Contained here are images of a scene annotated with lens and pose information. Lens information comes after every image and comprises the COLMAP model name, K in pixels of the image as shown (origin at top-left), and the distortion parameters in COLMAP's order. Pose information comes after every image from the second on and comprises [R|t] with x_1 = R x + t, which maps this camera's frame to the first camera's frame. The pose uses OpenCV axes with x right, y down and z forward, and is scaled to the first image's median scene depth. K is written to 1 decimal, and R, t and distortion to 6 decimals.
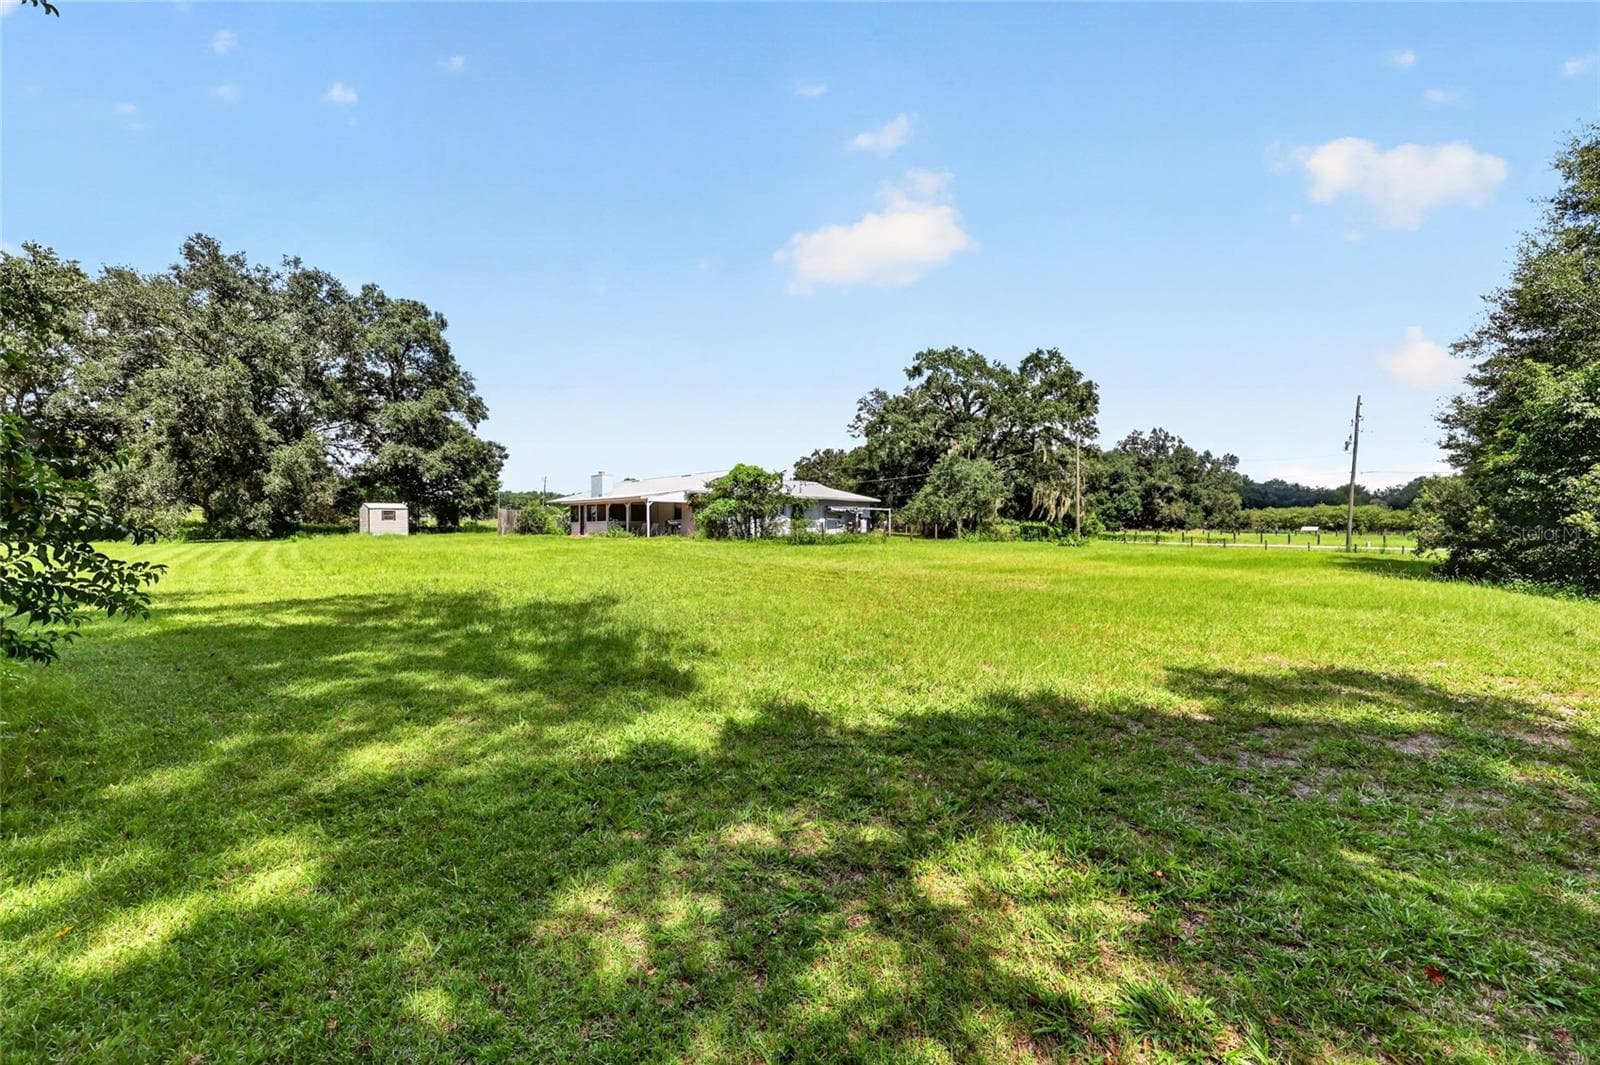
lens RADIAL K [[636.3, 0, 800.0], [0, 636.3, 532.5], [0, 0, 1]] dist [-0.000399, -0.000176]
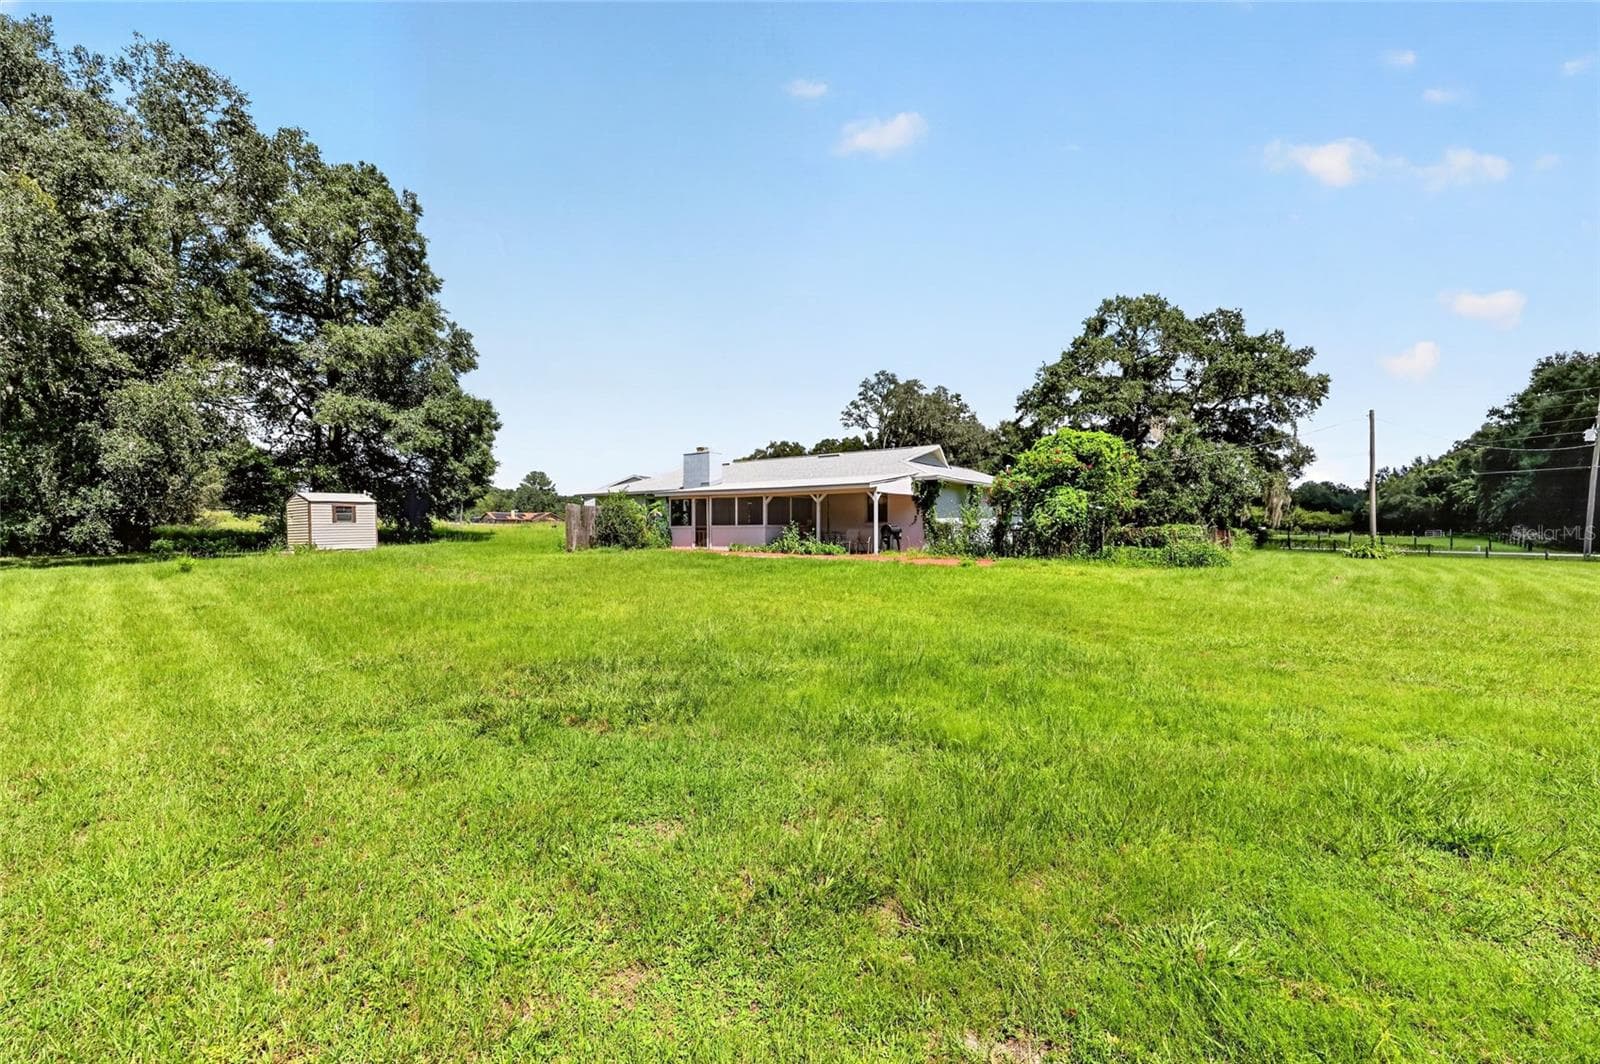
lens RADIAL K [[636.3, 0, 800.0], [0, 636.3, 532.0], [0, 0, 1]] dist [-0.000399, -0.000176]
pose [[0.985685, -0.000317, 0.168600, -0.327591], [-0.000072, 0.999997, 0.002303, -0.011177], [-0.168600, -0.002283, 0.985682, 0.351187]]
